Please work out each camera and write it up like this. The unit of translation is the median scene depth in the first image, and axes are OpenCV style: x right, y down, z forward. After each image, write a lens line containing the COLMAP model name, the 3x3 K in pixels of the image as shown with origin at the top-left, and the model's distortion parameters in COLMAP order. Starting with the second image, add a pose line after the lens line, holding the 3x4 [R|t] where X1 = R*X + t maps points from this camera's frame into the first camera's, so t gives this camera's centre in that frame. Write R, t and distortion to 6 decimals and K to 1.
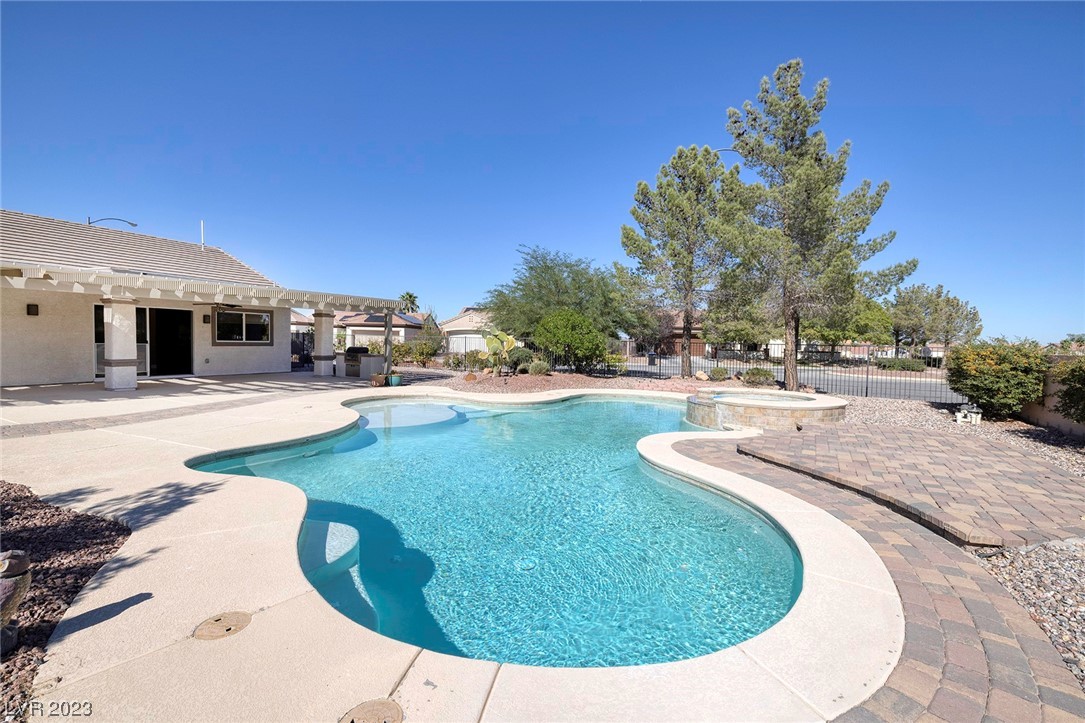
lens RADIAL K [[460.9, 0, 548.2], [0, 460.9, 359.6], [0, 0, 1]] dist [0.000635, 0.000132]
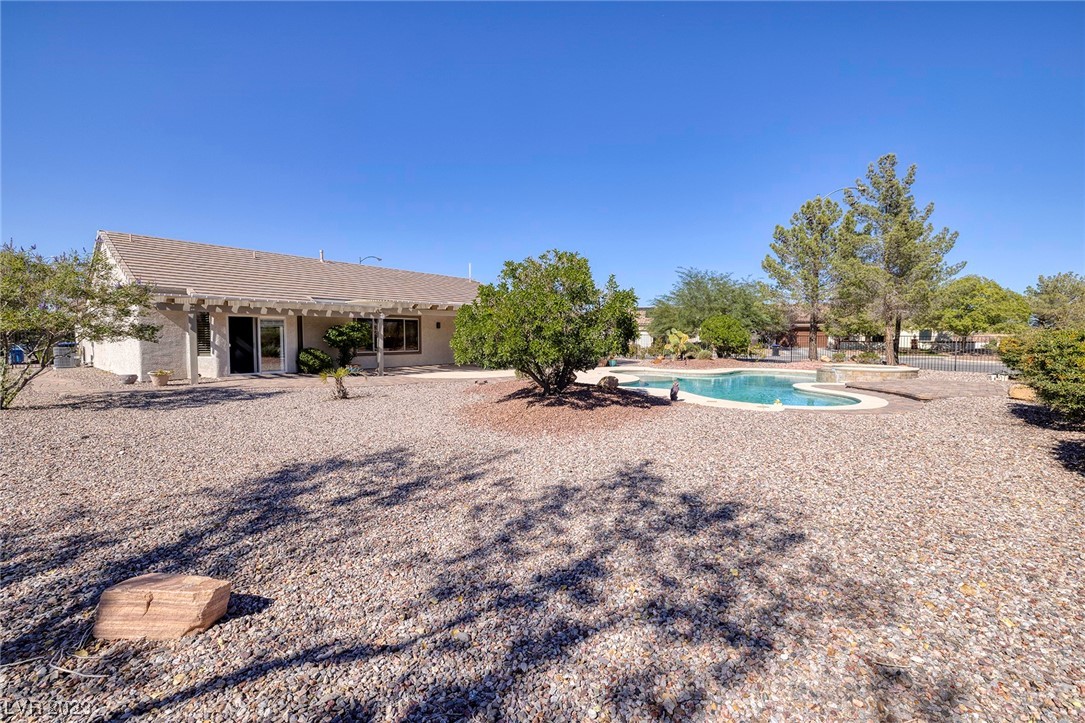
lens RADIAL K [[466.6, 0, 542.5], [0, 466.6, 361.5], [0, 0, 1]] dist [0.001851, 0.000520]
pose [[0.976022, -0.006244, -0.217582, -0.188434], [0.009068, 0.999887, 0.011983, 0.015366], [0.217482, -0.013669, 0.975969, -0.547453]]
